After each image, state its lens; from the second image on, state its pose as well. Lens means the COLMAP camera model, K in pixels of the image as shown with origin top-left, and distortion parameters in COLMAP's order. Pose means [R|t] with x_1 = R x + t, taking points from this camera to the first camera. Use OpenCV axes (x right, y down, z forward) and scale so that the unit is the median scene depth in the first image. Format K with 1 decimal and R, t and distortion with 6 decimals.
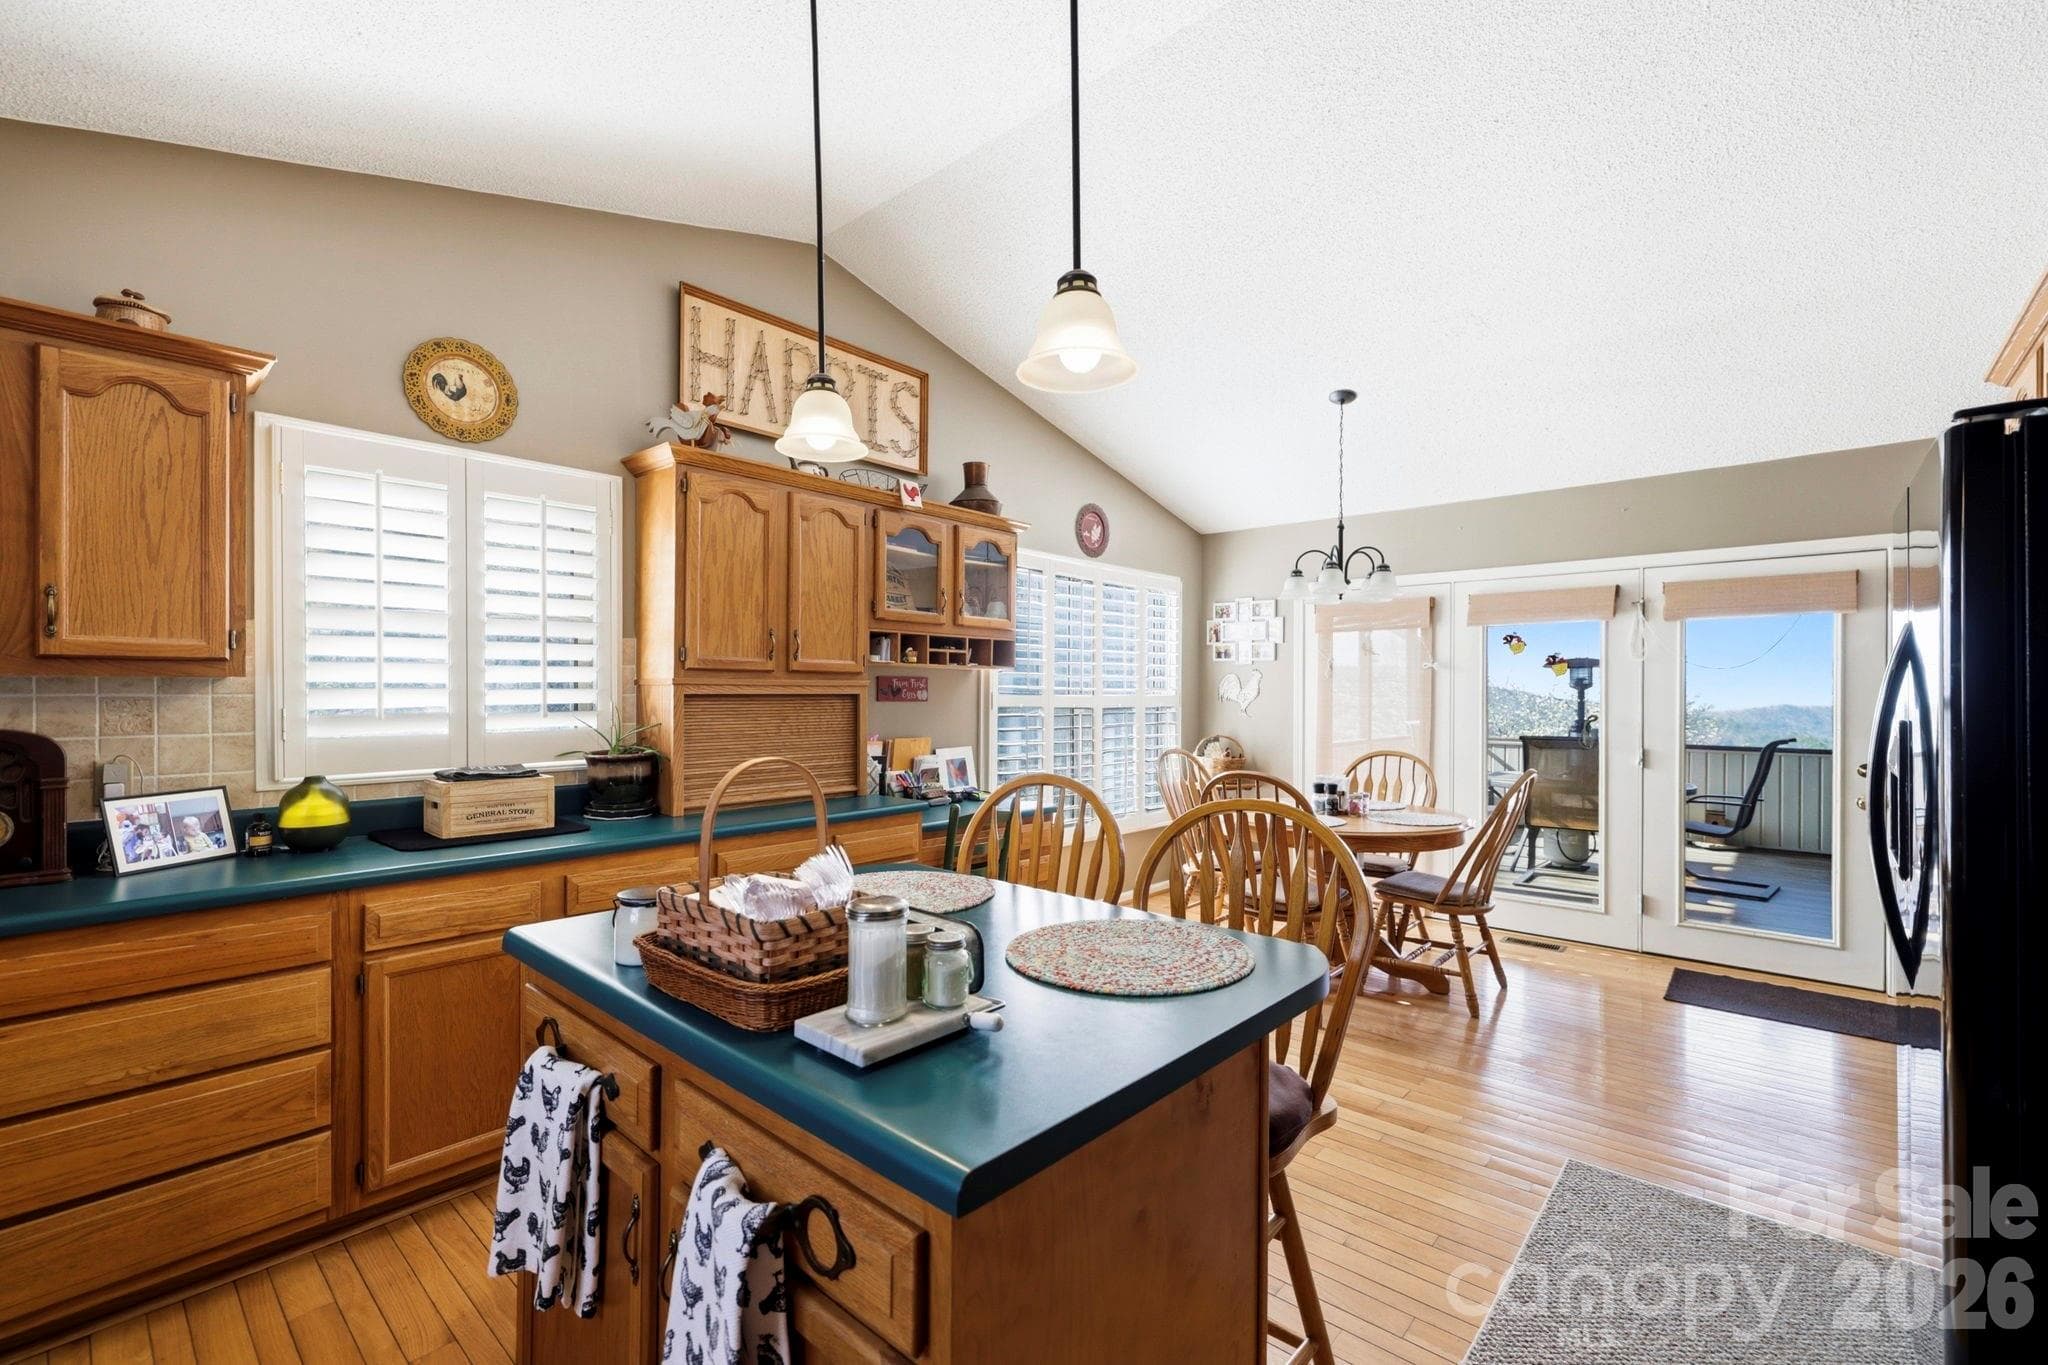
lens RADIAL K [[867.5, 0, 1027.2], [0, 867.5, 690.4], [0, 0, 1]] dist [0.002510, 0.000161]
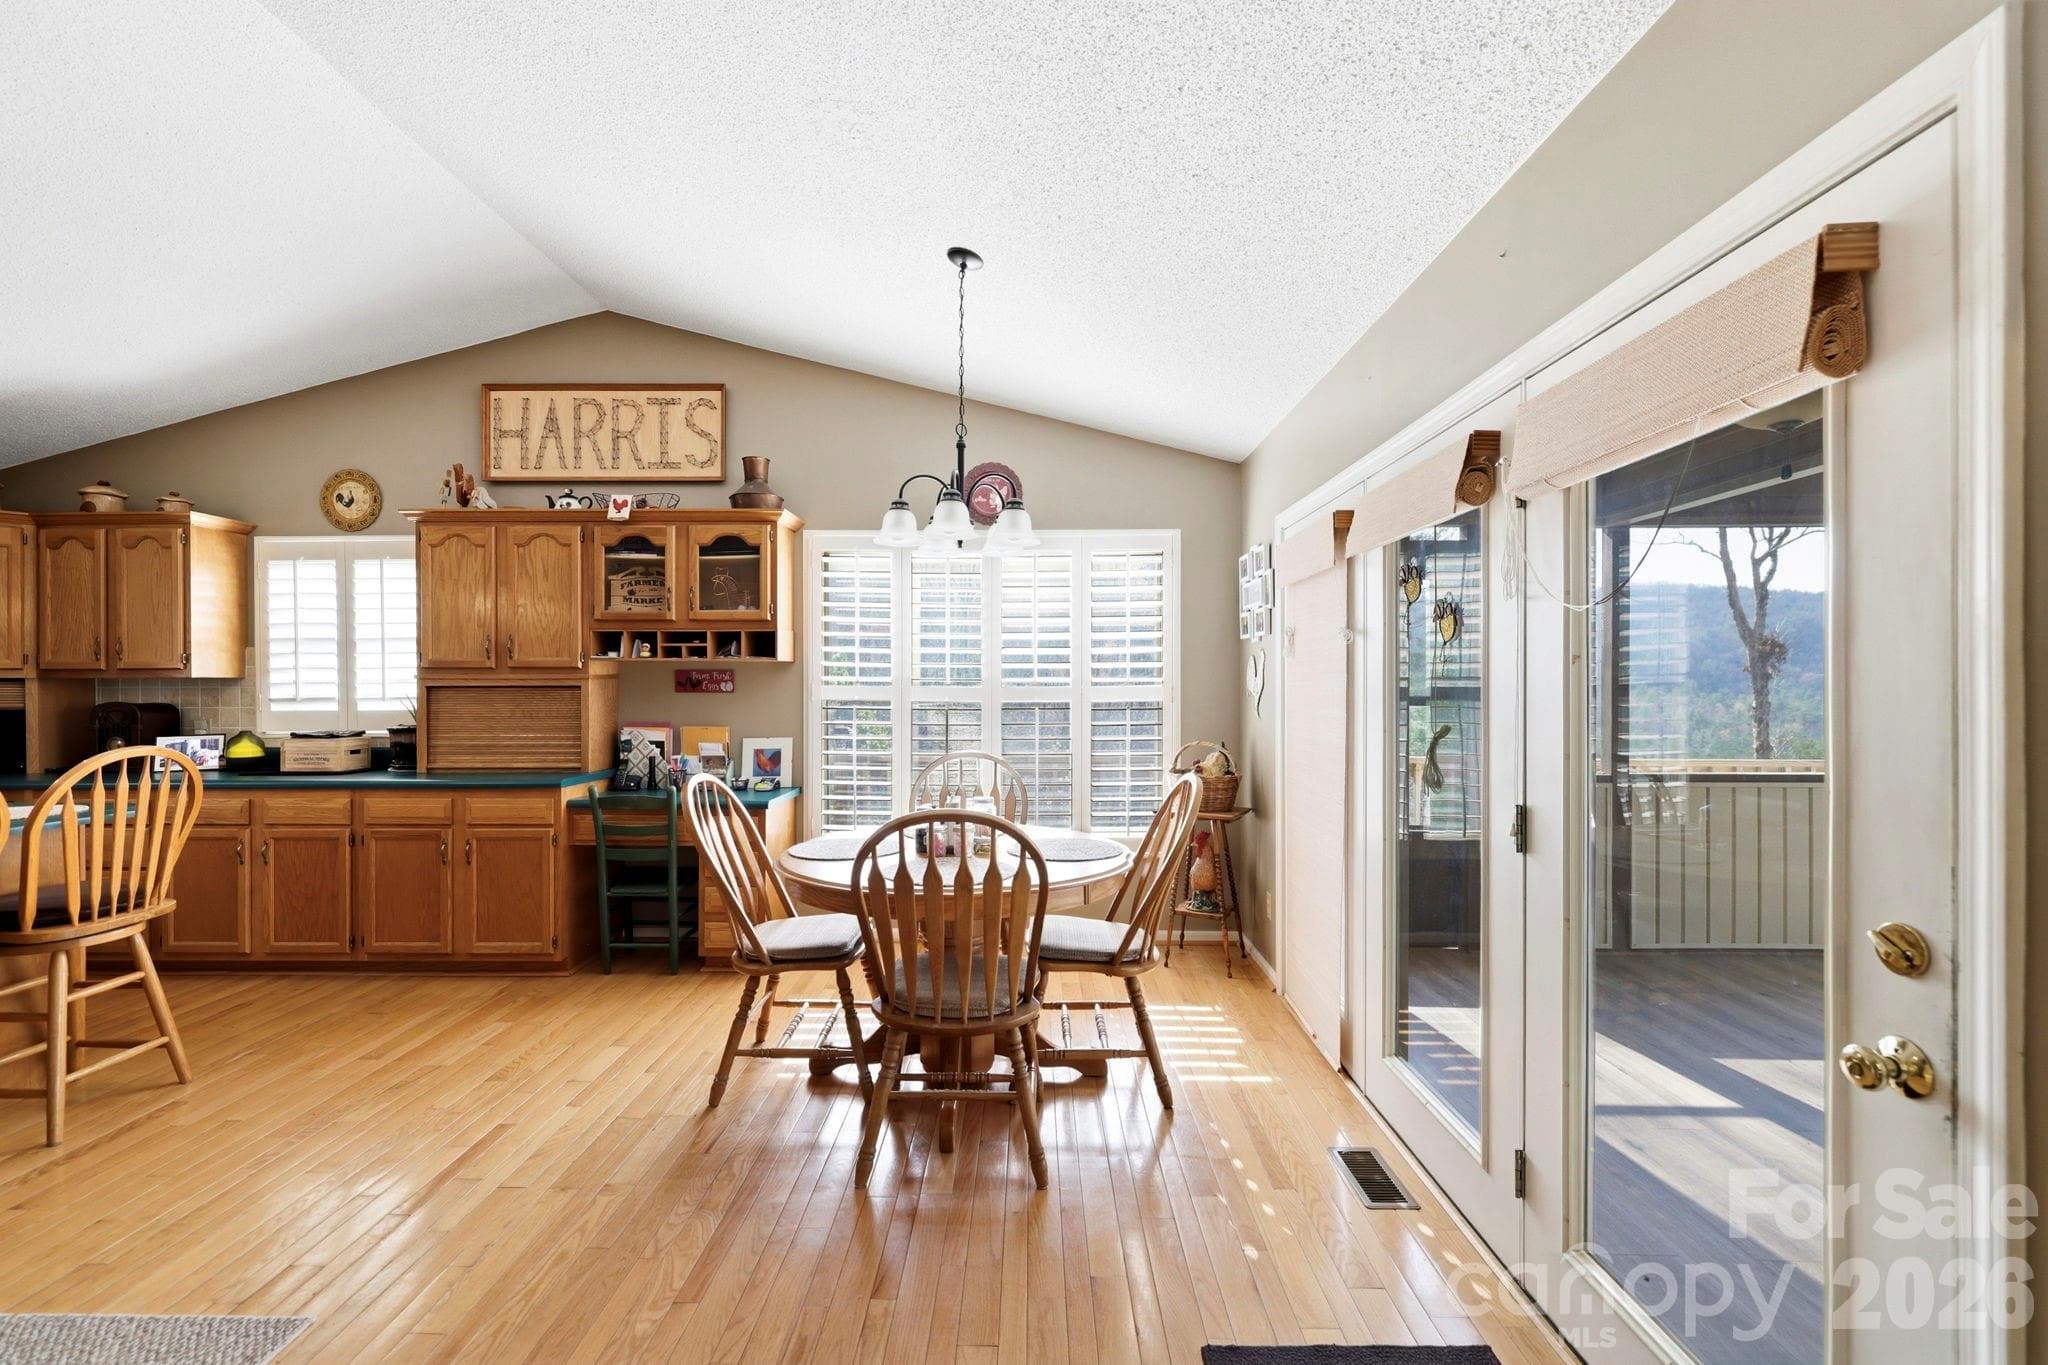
lens RADIAL K [[867.5, 0, 1023.0], [0, 867.5, 683.6], [0, 0, 1]] dist [0.002510, 0.000161]
pose [[0.656680, -0.004350, -0.754157, 1.135596], [0.004728, 0.999987, -0.001651, 0.006625], [0.754155, -0.002482, 0.656692, 0.708911]]
